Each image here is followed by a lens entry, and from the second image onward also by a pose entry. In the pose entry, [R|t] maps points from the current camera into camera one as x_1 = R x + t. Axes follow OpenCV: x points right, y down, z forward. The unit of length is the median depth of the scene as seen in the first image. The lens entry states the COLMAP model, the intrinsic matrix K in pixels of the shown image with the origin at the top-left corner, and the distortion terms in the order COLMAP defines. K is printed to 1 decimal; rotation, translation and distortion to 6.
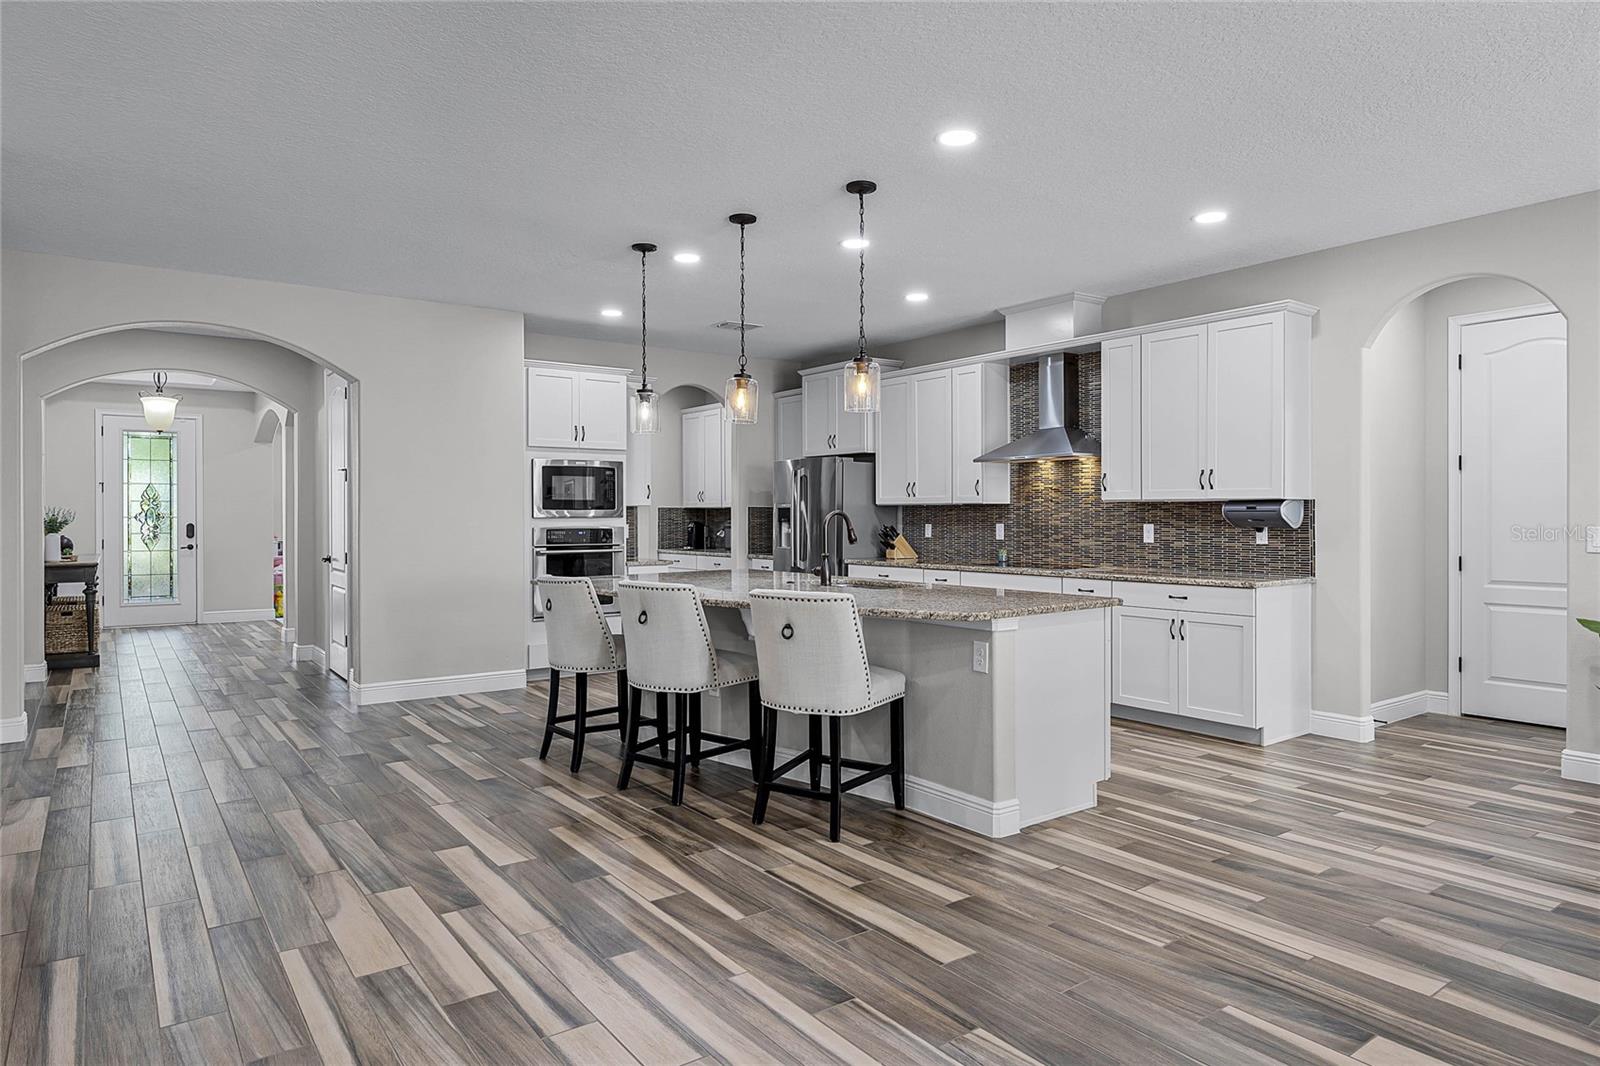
lens RADIAL K [[962.3, 0, 797.4], [0, 962.3, 523.3], [0, 0, 1]] dist [-0.005309, -0.001884]
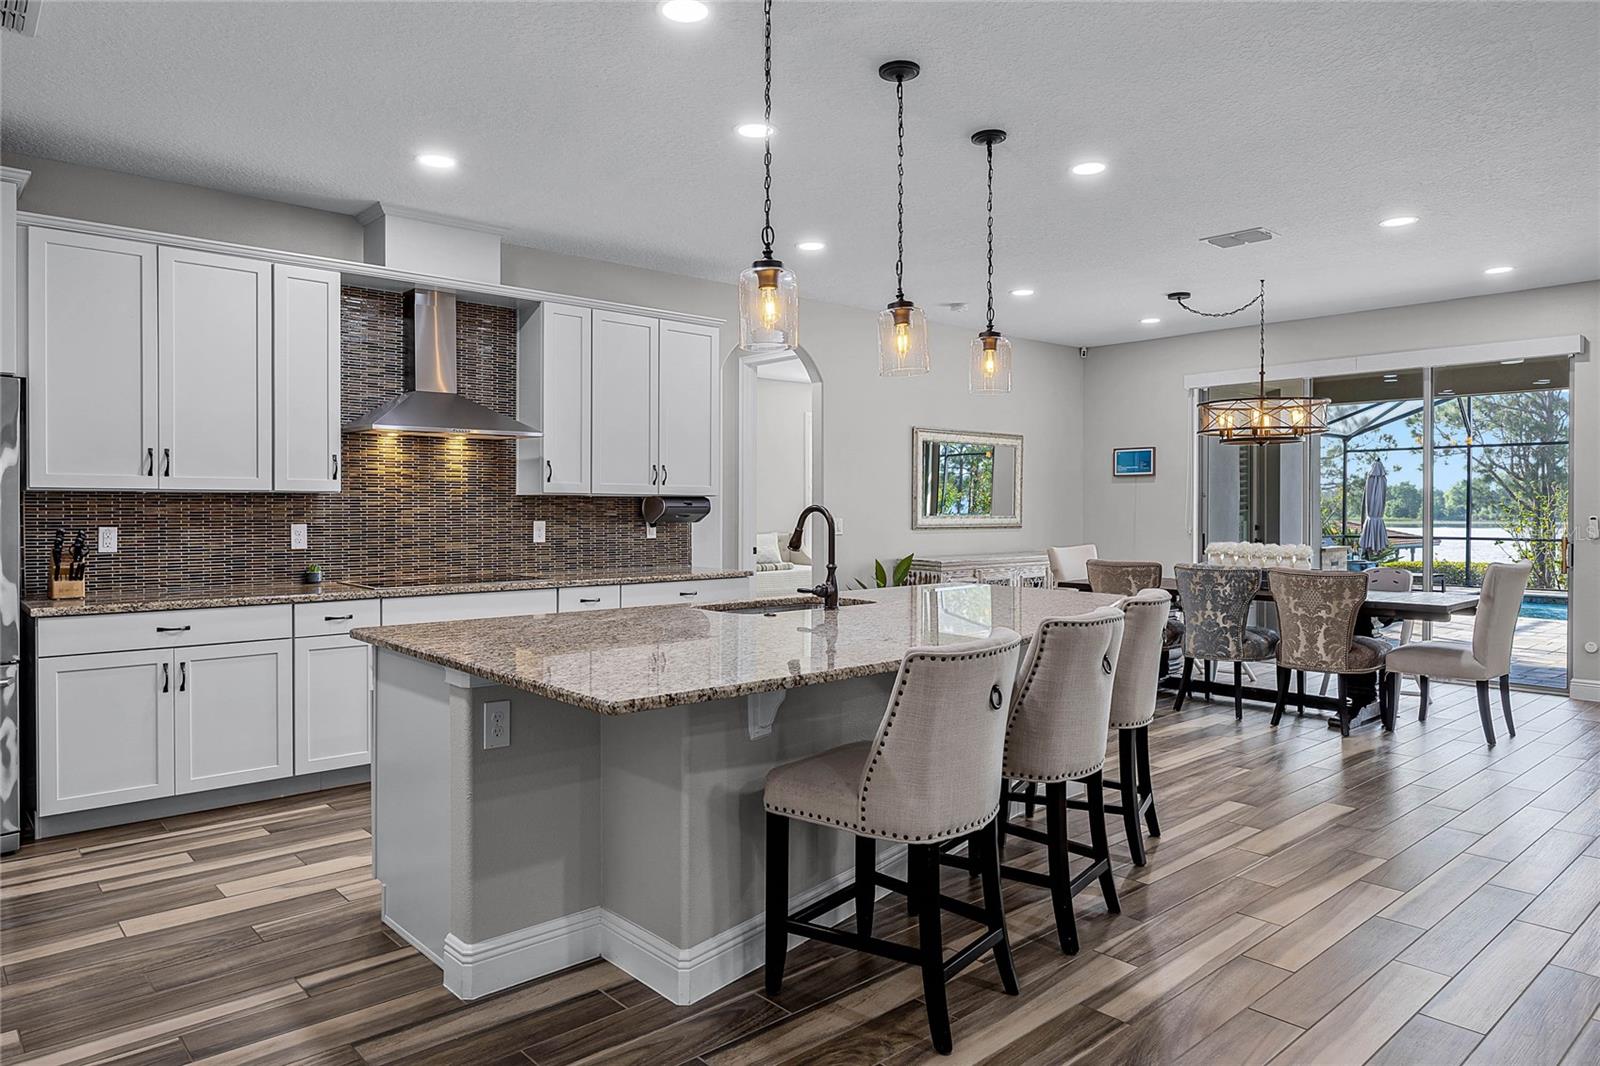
lens RADIAL K [[1017.8, 0, 785.0], [0, 1017.8, 521.0], [0, 0, 1]] dist [-0.008416, 0.001569]
pose [[-0.095032, -0.011043, 0.995413, -0.542218], [0.007370, 0.999903, 0.011797, -0.007952], [-0.995447, 0.008457, -0.094942, 0.822591]]
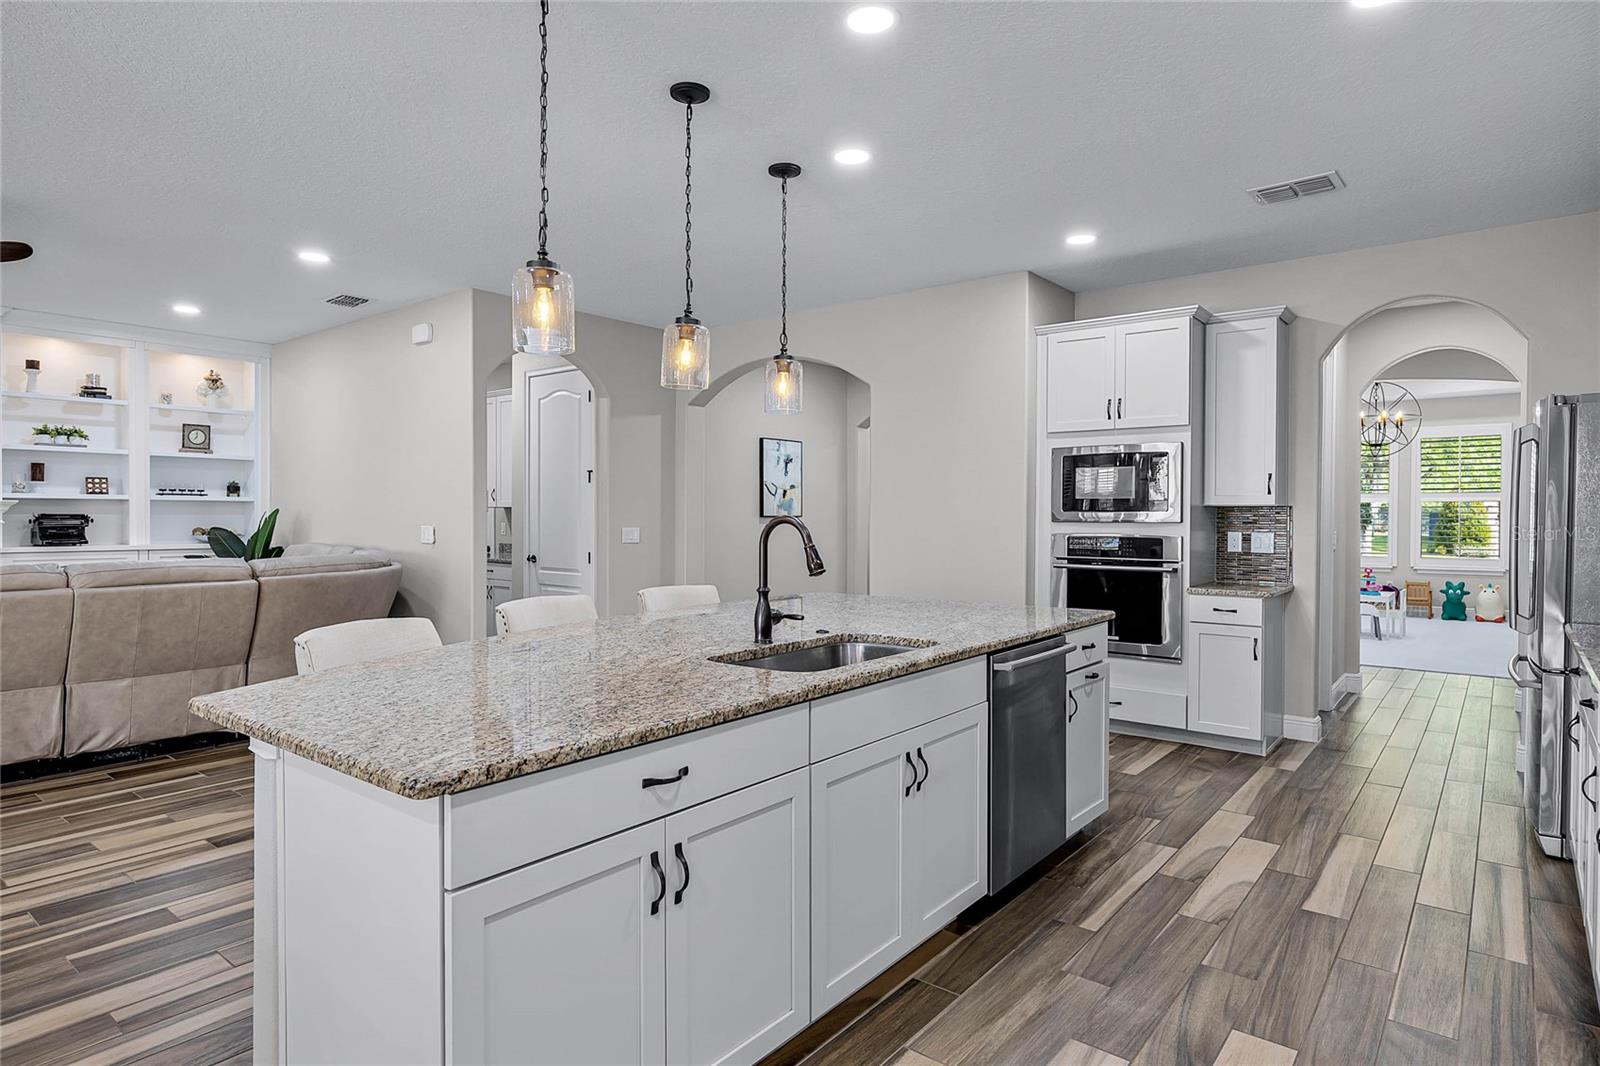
lens RADIAL K [[885.9, 0, 794.5], [0, 885.9, 530.0], [0, 0, 1]] dist [-0.005513, -0.000159]
pose [[0.256579, 0.021313, -0.966288, 0.416768], [-0.011902, 0.999751, 0.018891, -0.010960], [0.966450, 0.006654, 0.256769, 0.652788]]
